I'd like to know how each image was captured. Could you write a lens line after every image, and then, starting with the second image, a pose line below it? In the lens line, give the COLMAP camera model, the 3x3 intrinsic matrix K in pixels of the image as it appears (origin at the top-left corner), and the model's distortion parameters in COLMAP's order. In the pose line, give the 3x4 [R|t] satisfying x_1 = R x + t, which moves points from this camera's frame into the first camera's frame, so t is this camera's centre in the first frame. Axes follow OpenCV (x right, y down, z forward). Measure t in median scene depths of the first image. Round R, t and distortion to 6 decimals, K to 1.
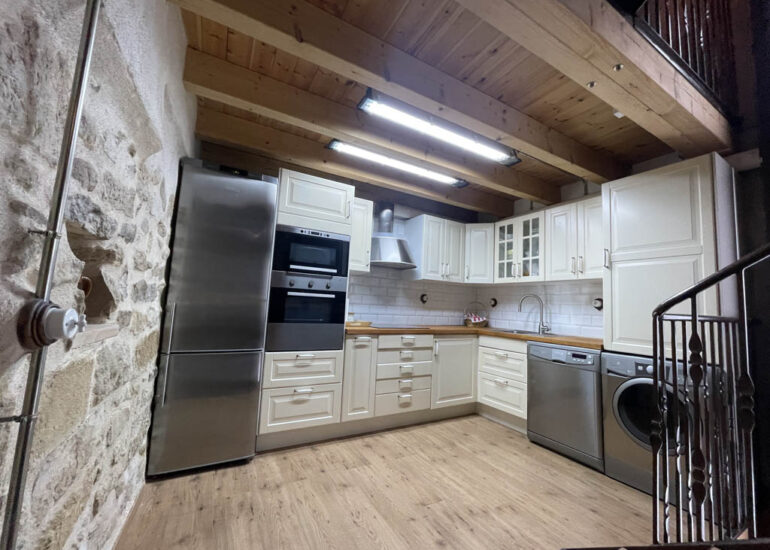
lens RADIAL K [[306.1, 0, 386.6], [0, 306.1, 275.0], [0, 0, 1]] dist [-0.001646, -0.000296]
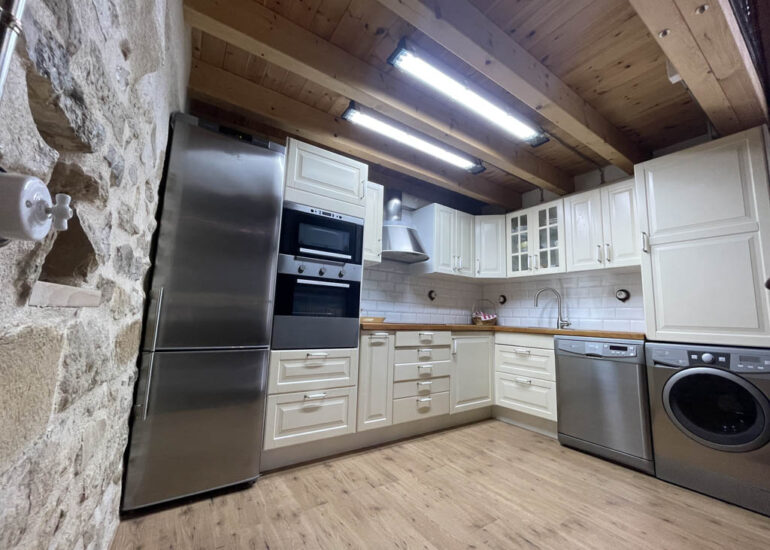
lens RADIAL K [[306.1, 0, 386.3], [0, 306.1, 275.0], [0, 0, 1]] dist [-0.001646, -0.000296]
pose [[0.997031, -0.002957, 0.076940, -0.151102], [0.005483, 0.999452, -0.032637, 0.078139], [-0.076801, 0.032962, 0.996501, 0.139747]]
